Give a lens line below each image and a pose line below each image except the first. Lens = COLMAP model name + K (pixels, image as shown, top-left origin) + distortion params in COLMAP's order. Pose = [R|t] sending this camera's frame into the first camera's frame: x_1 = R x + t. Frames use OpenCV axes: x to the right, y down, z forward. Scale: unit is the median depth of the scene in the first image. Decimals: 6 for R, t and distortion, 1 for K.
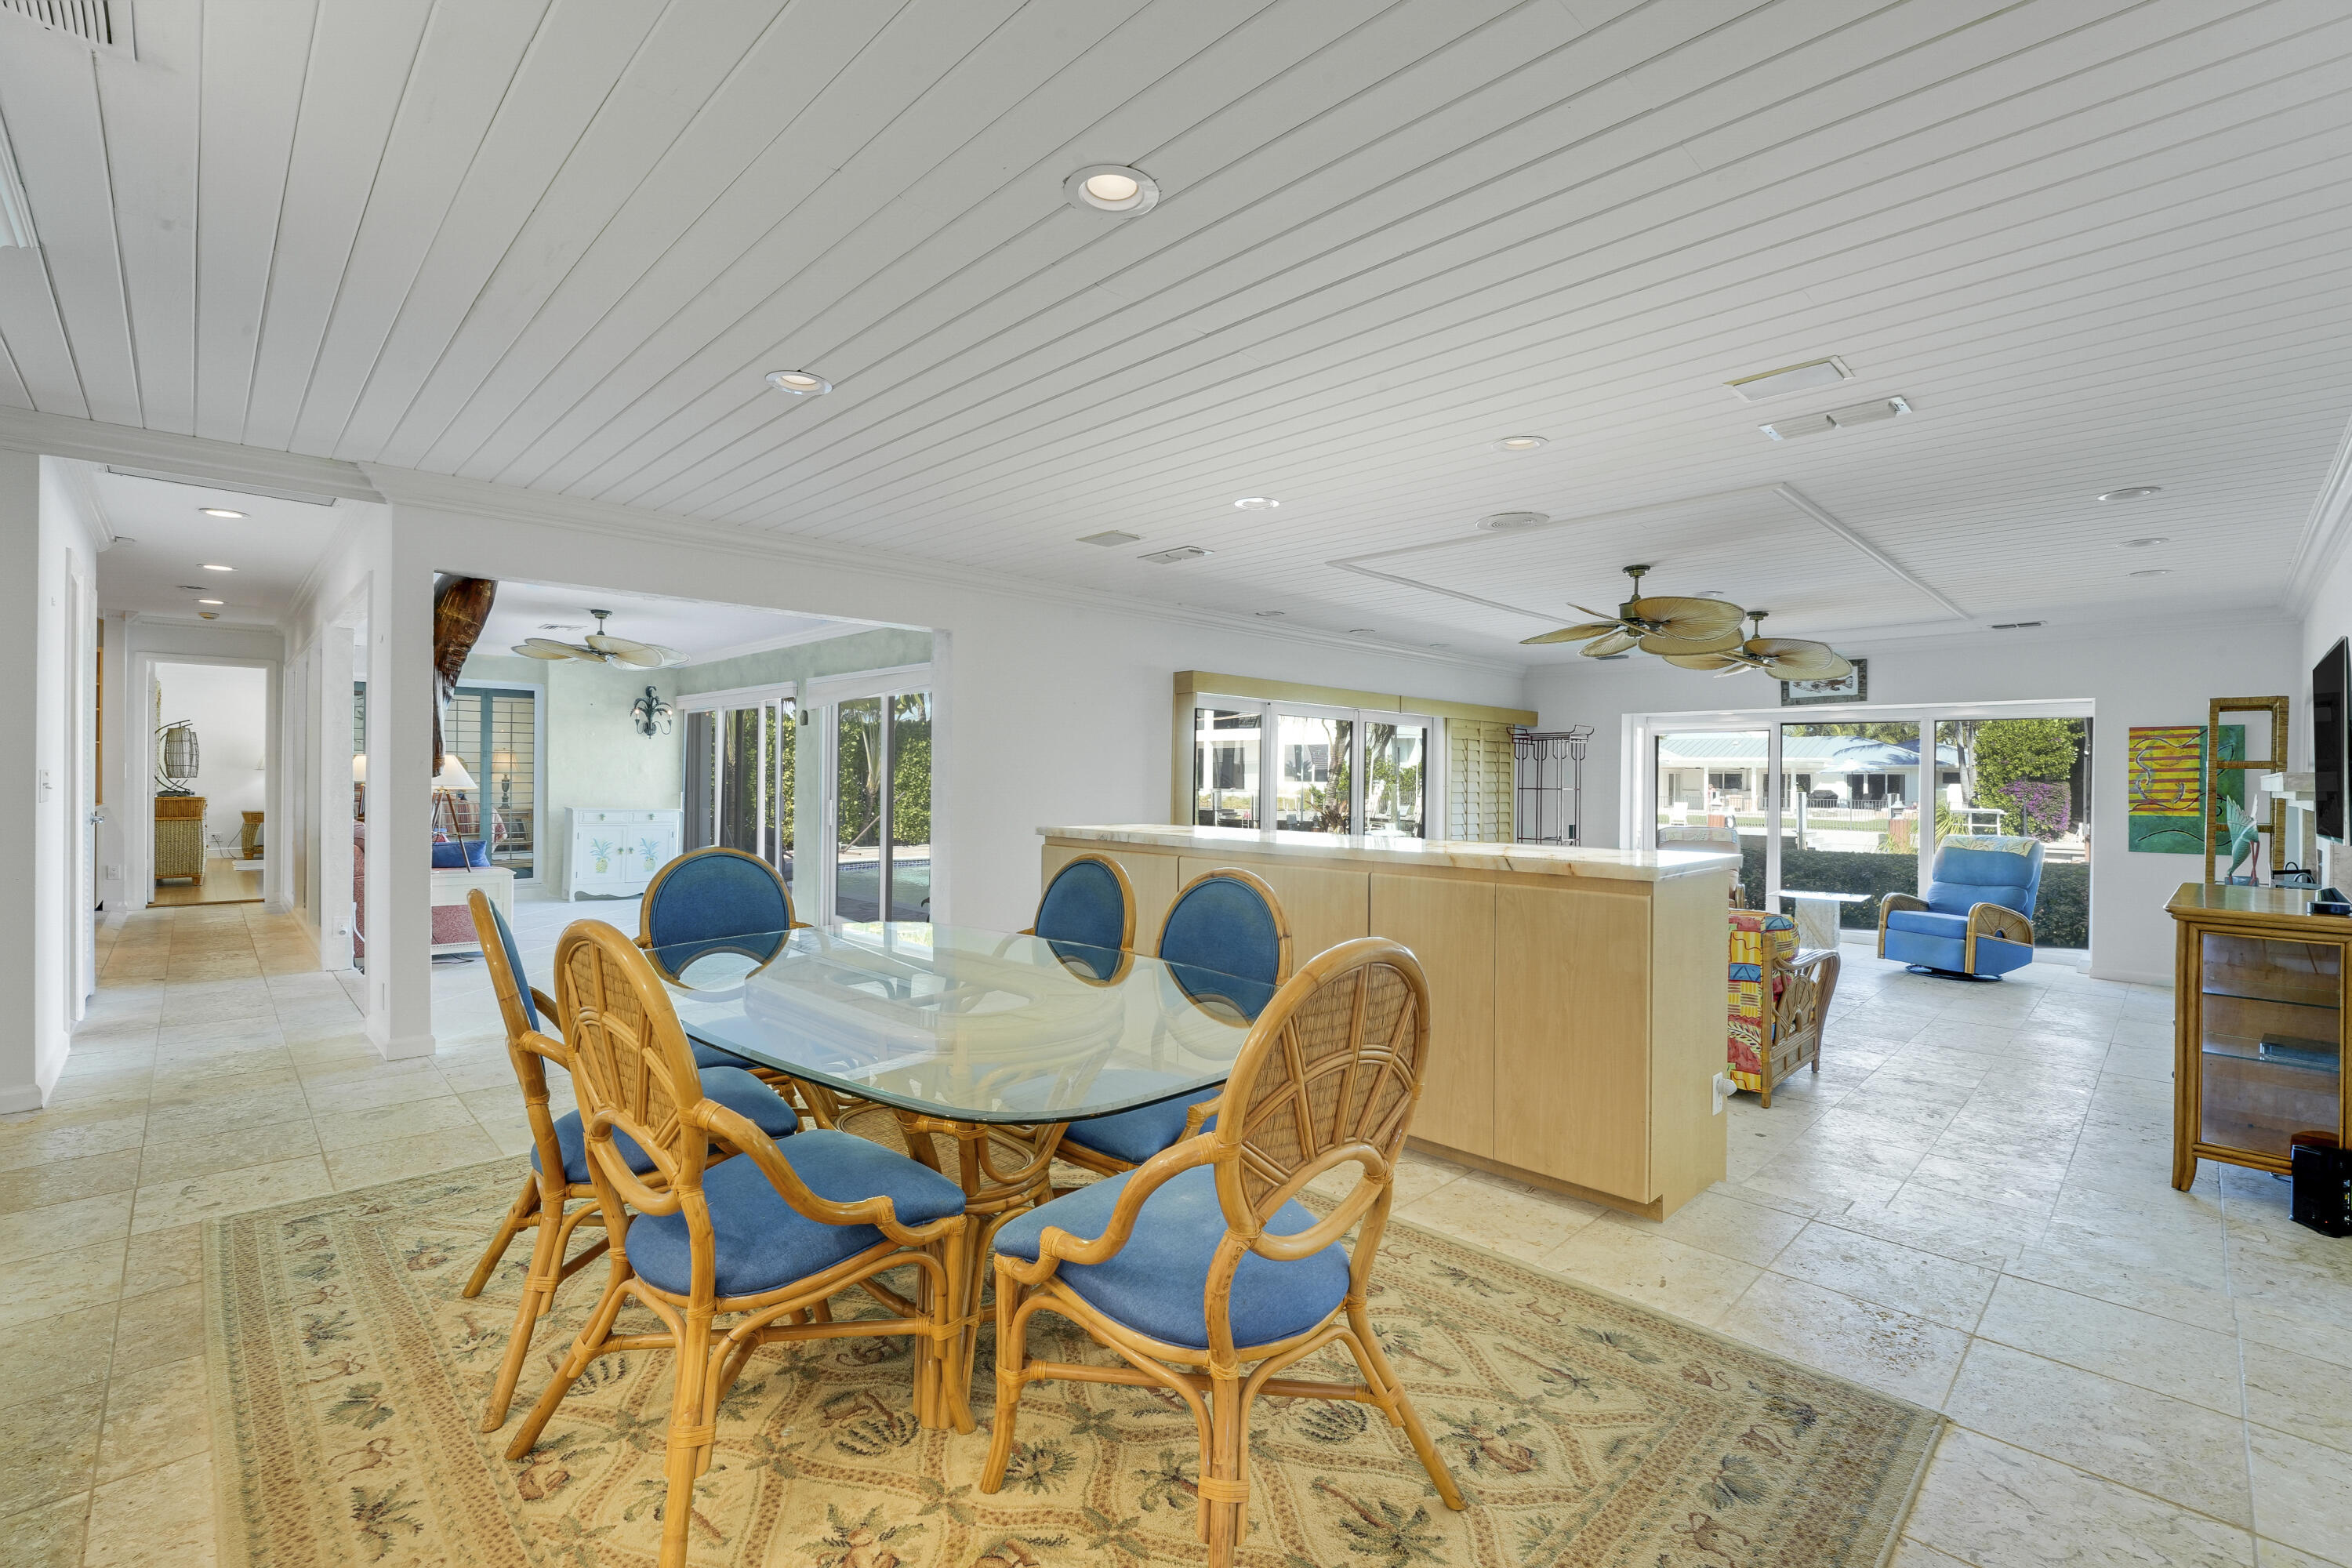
lens RADIAL K [[1031.7, 0, 1176.0], [0, 1031.7, 784.0], [0, 0, 1]] dist [-0.026890, -0.000160]
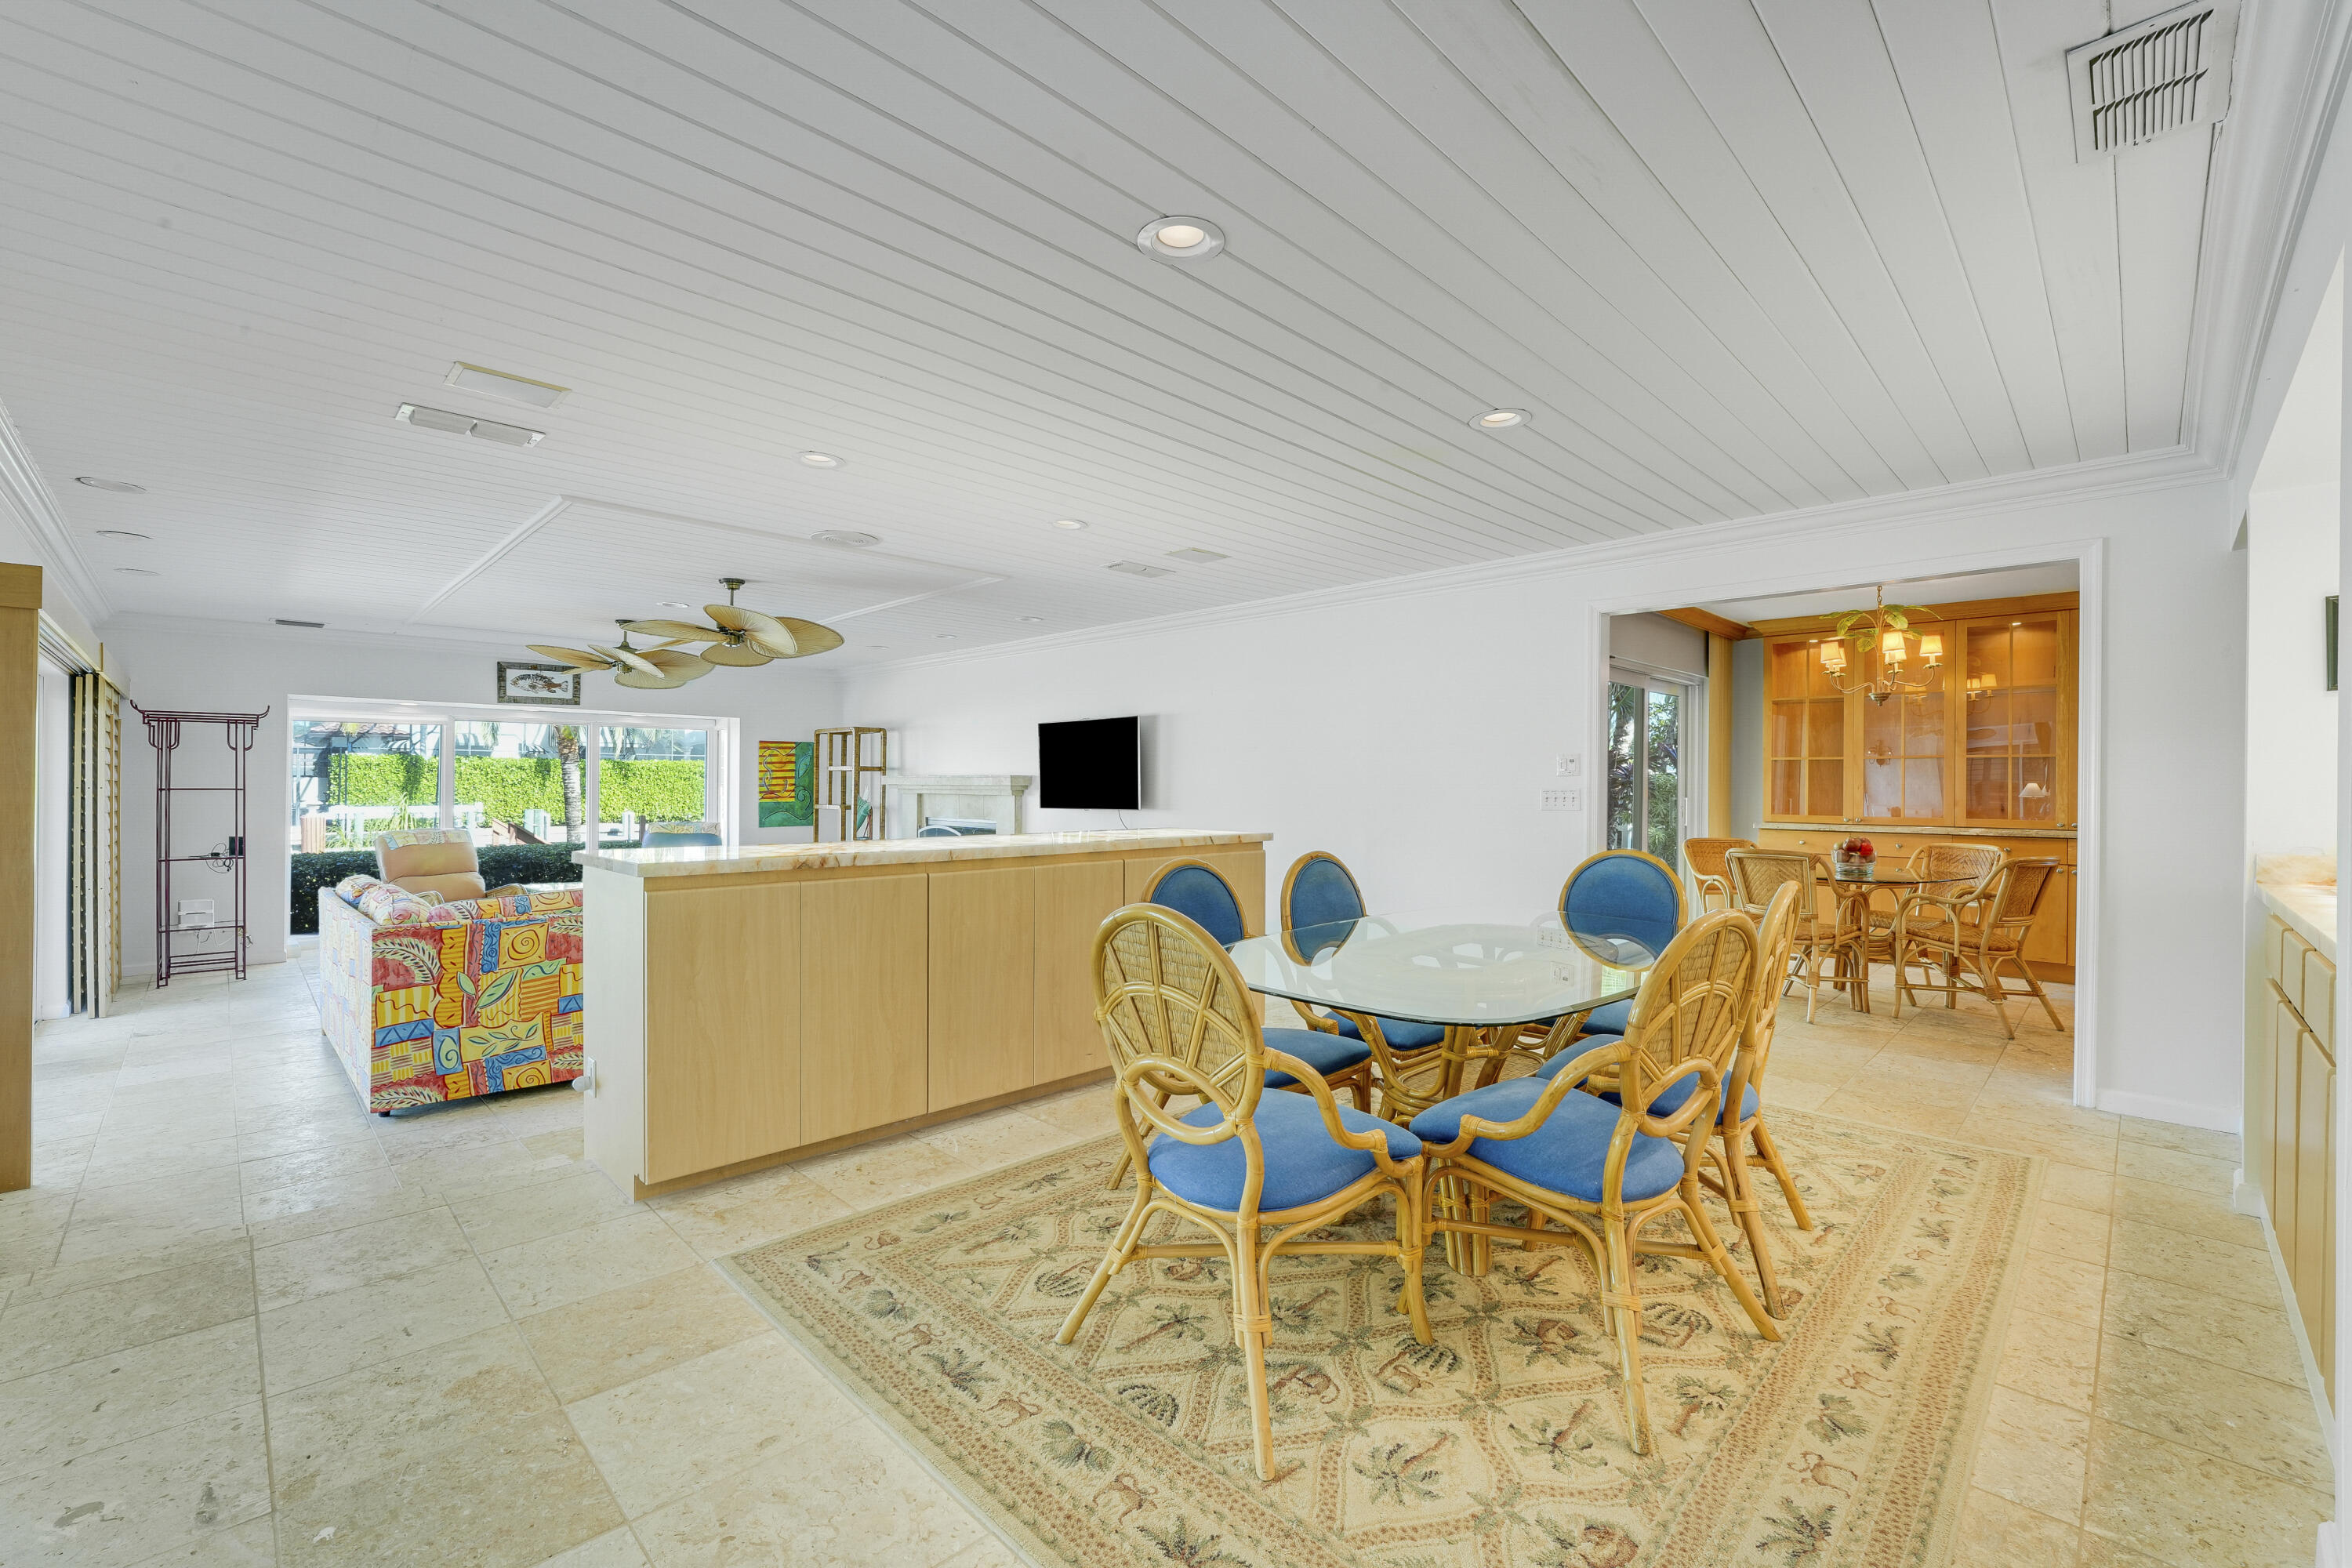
lens RADIAL K [[985.1, 0, 1172.8], [0, 985.1, 794.6], [0, 0, 1]] dist [-0.040900, 0.000281]
pose [[-0.006234, -0.017656, 0.999825, -1.093183], [-0.003393, 0.999839, 0.017635, -0.015139], [-0.999975, -0.003282, -0.006293, 1.045725]]
